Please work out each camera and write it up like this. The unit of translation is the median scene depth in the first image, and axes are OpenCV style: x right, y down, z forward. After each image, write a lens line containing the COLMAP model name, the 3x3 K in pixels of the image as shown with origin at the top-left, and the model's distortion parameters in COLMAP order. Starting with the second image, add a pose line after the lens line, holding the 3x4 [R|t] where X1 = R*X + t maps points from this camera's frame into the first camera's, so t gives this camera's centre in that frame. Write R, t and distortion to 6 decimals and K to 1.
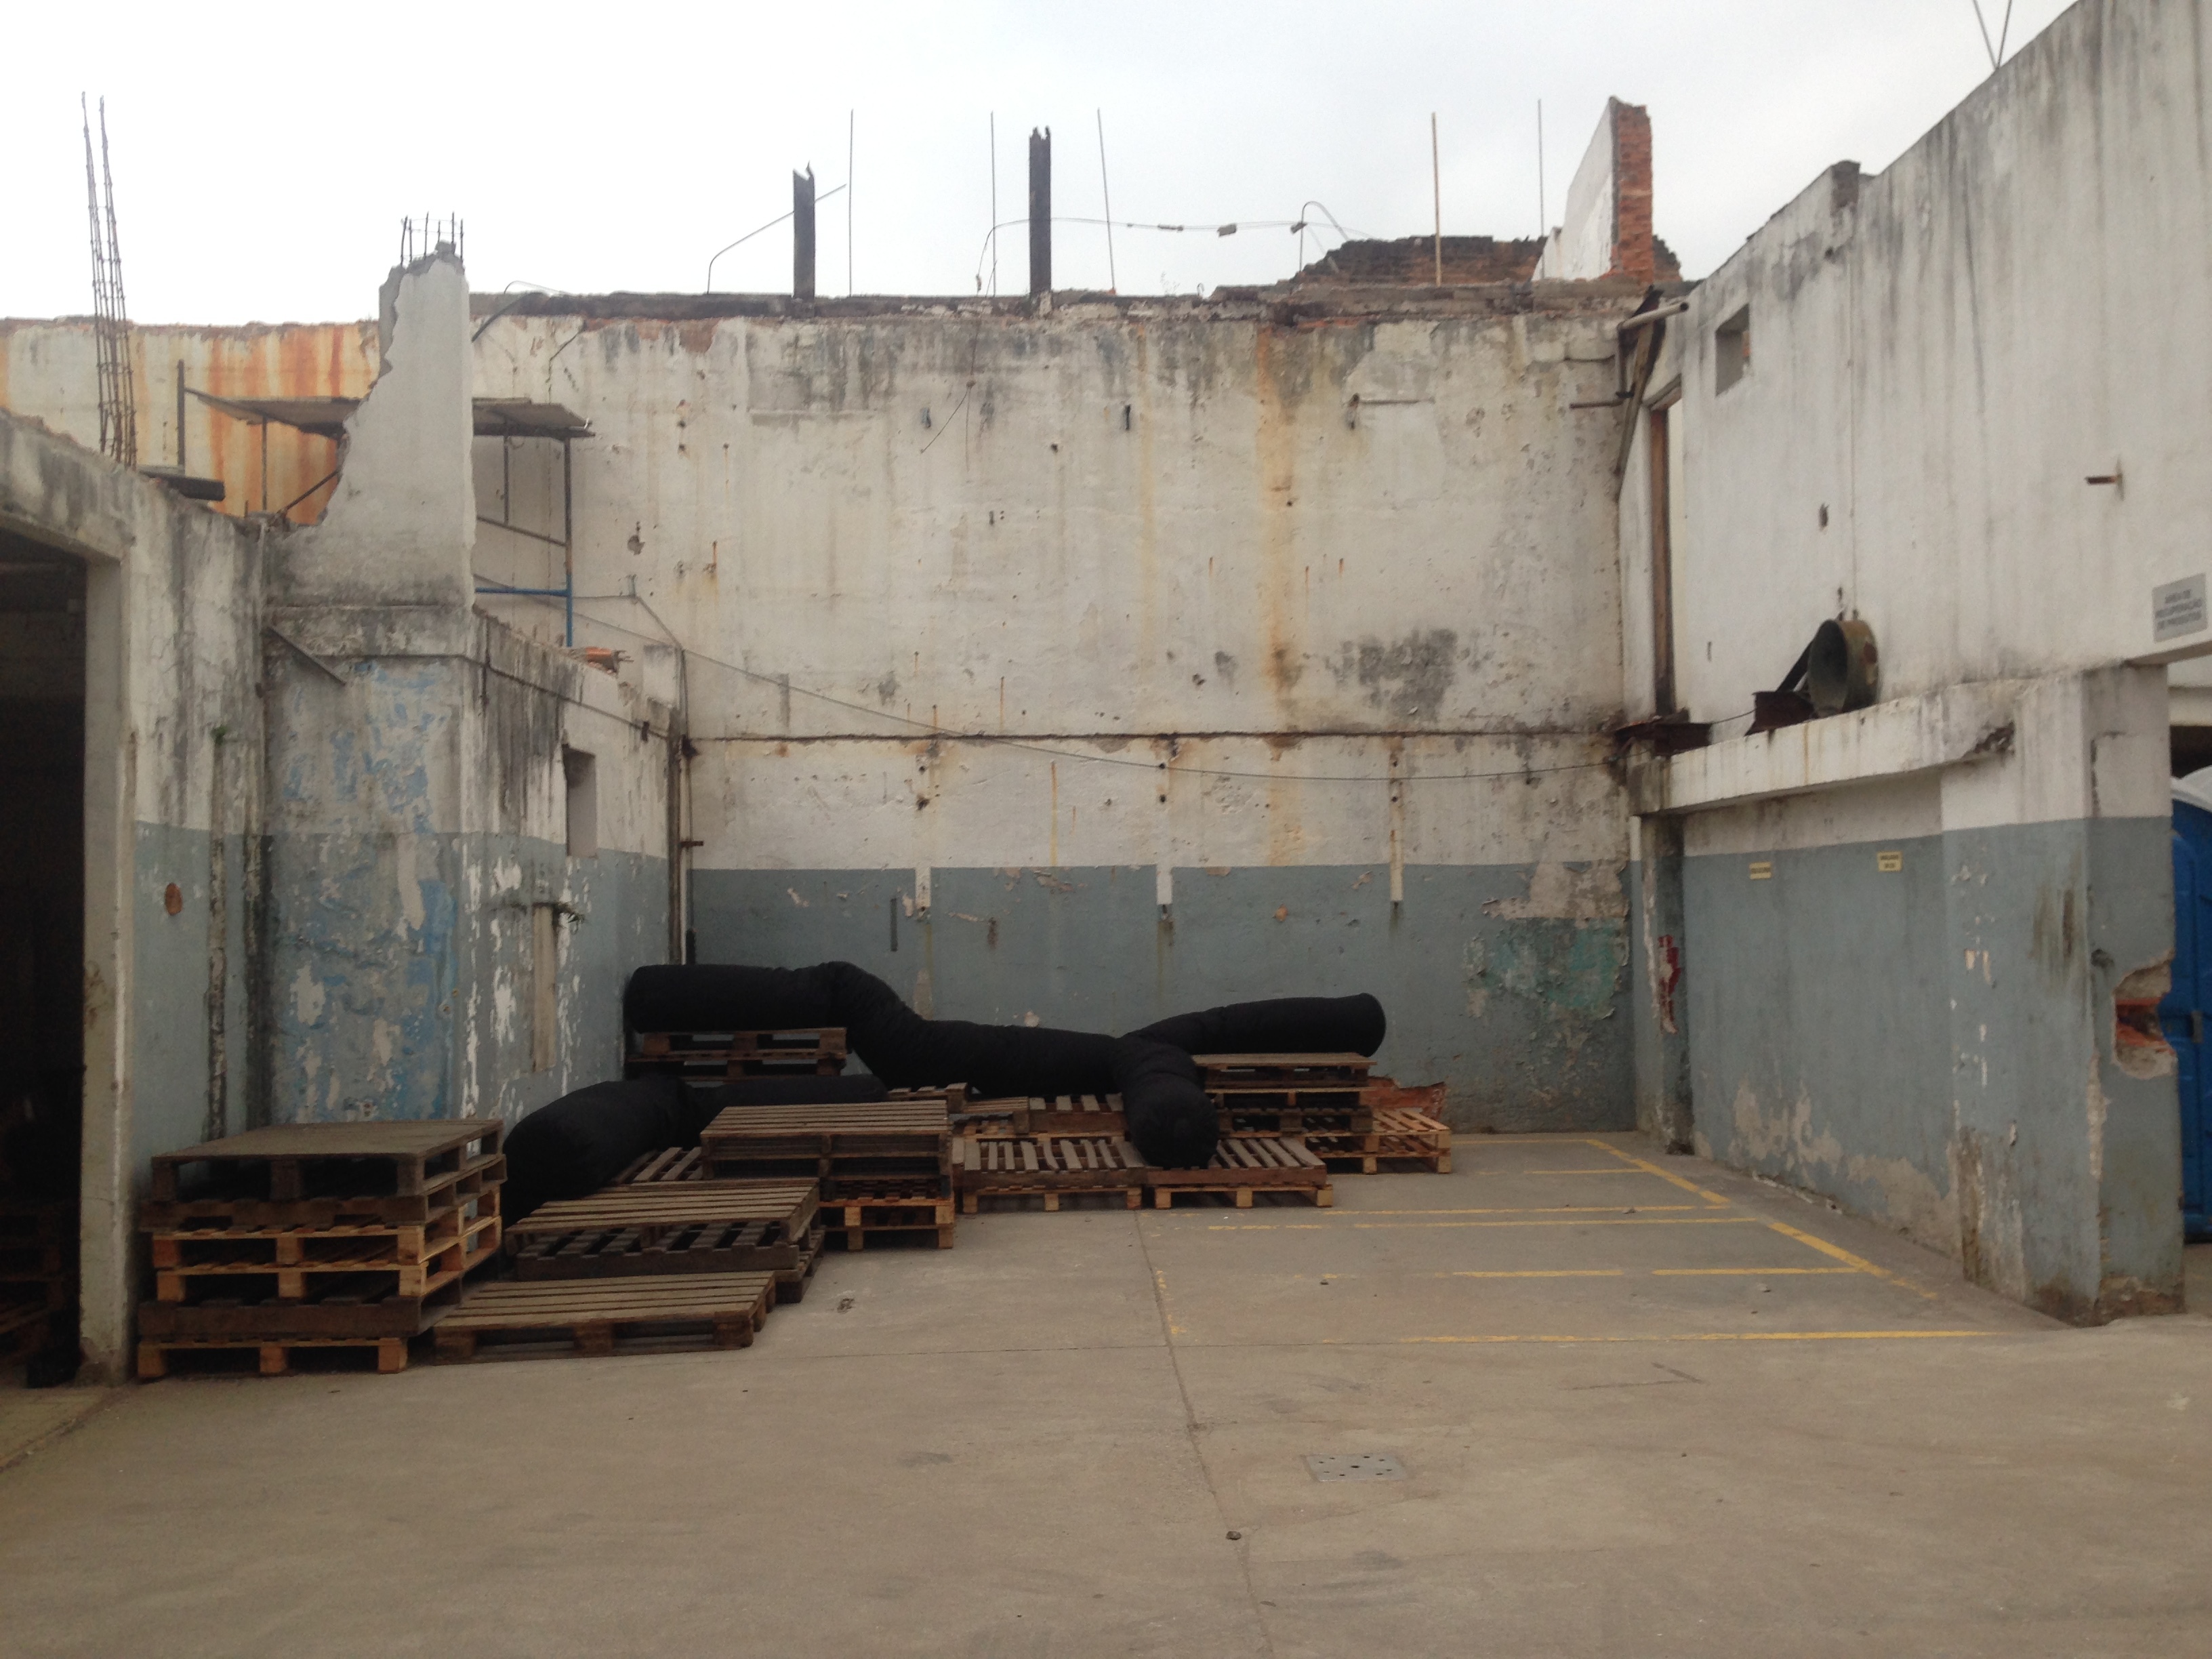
lens RADIAL K [[2074.0, 0, 1106.0], [0, 2074.0, 829.5], [0, 0, 1]] dist [0.046301, 0.019221]
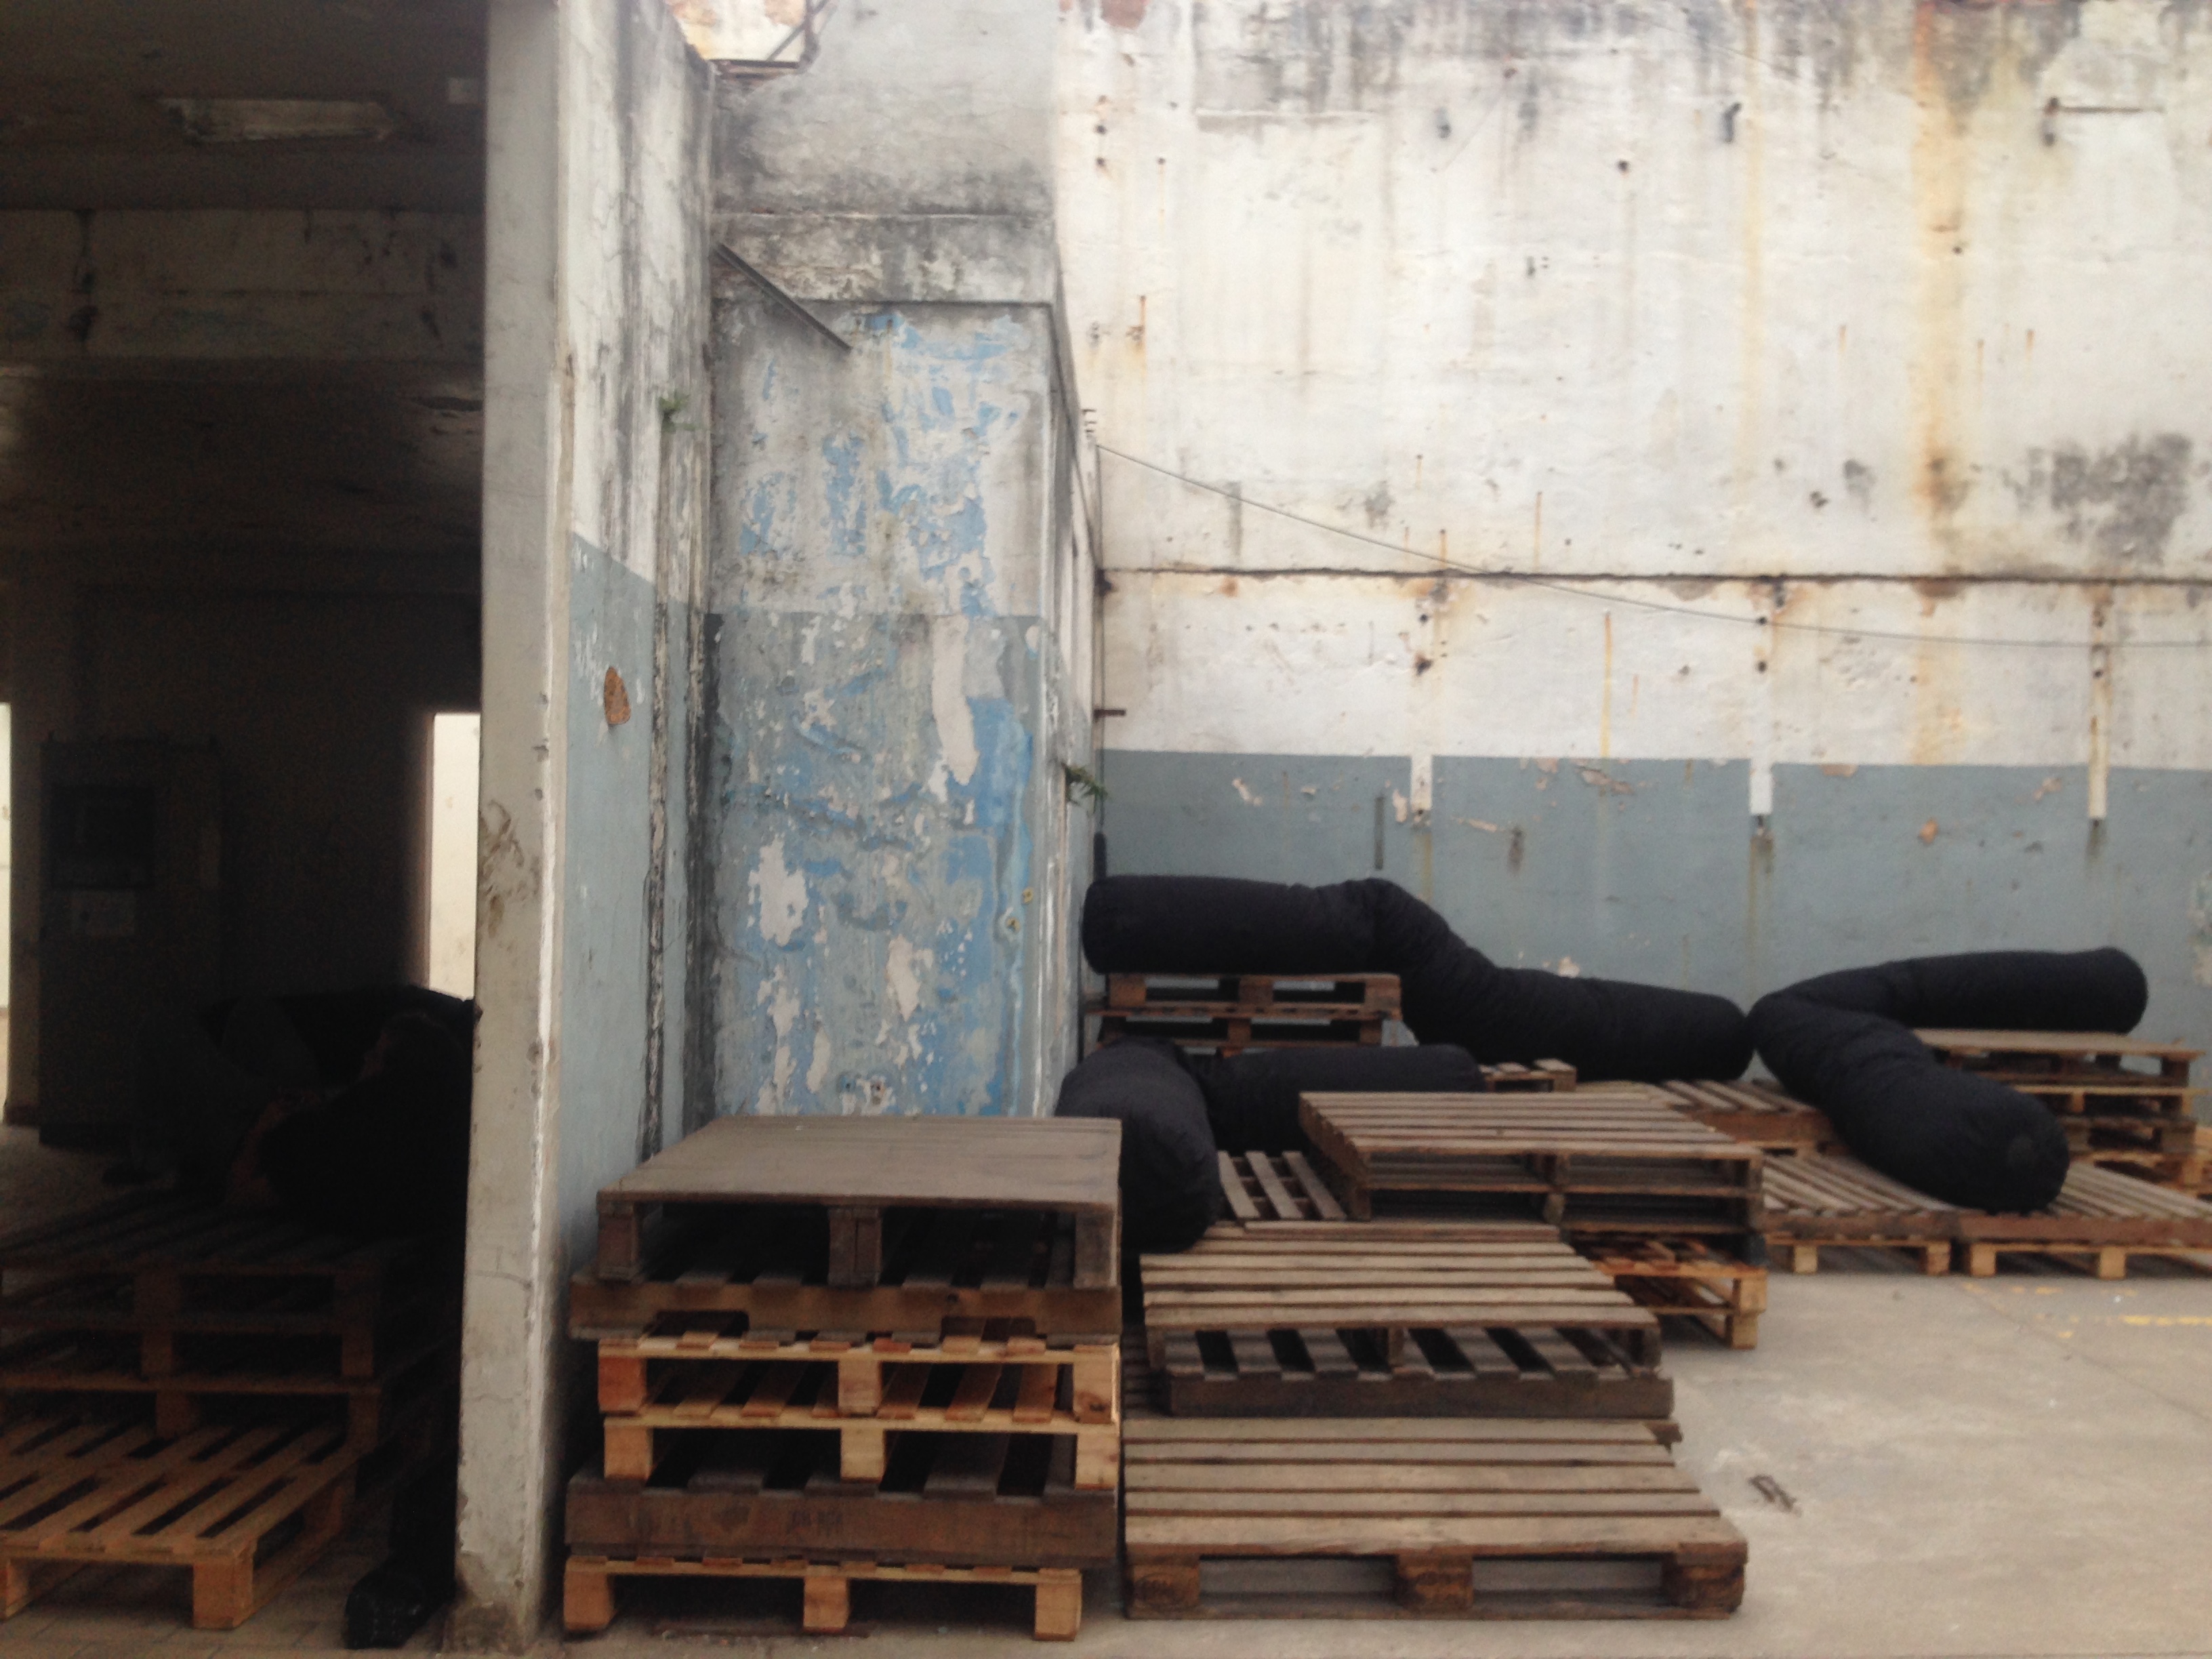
lens RADIAL K [[2114.4, 0, 1106.0], [0, 2114.4, 829.5], [0, 0, 1]] dist [0.119866, -0.233149]
pose [[0.998743, 0.025939, -0.042898, -0.164982], [-0.024811, 0.999338, 0.026610, 0.027291], [0.043560, -0.025512, 0.998725, 0.259695]]
